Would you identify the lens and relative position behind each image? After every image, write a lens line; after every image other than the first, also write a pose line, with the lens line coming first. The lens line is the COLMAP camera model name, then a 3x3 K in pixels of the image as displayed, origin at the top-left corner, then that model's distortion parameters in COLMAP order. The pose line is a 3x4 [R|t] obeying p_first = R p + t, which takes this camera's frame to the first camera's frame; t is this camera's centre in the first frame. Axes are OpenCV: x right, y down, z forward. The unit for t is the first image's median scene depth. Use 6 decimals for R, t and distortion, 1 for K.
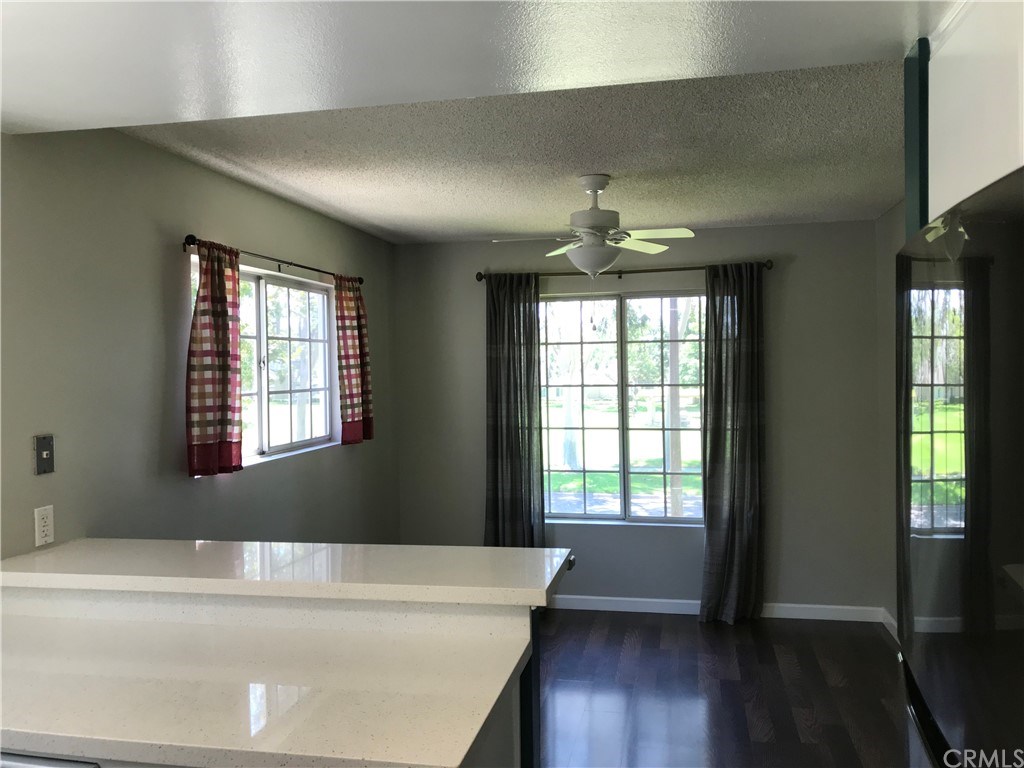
lens RADIAL K [[757.1, 0, 512.0], [0, 757.1, 384.0], [0, 0, 1]] dist [0.002578, 0.000529]
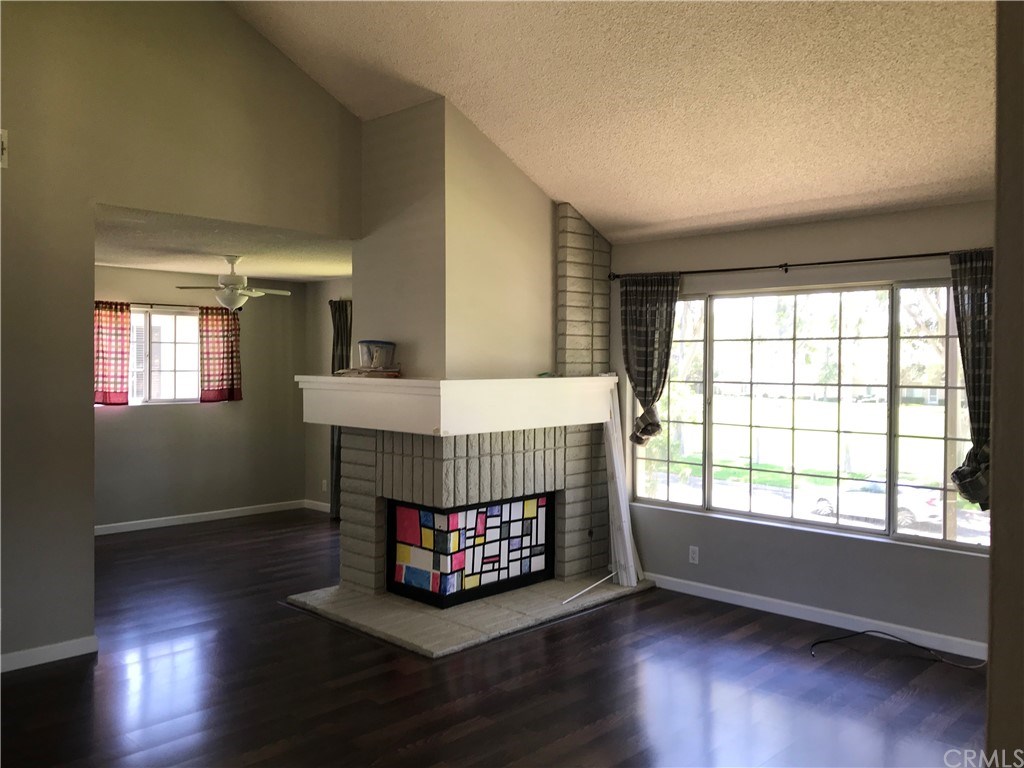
lens RADIAL K [[834.4, 0, 512.0], [0, 834.4, 384.0], [0, 0, 1]] dist [-0.037408, -0.000500]
pose [[0.831311, 0.034967, -0.554706, 0.552915], [-0.030618, 0.999385, 0.017111, -0.006145], [0.554963, 0.002759, 0.831870, -0.102494]]
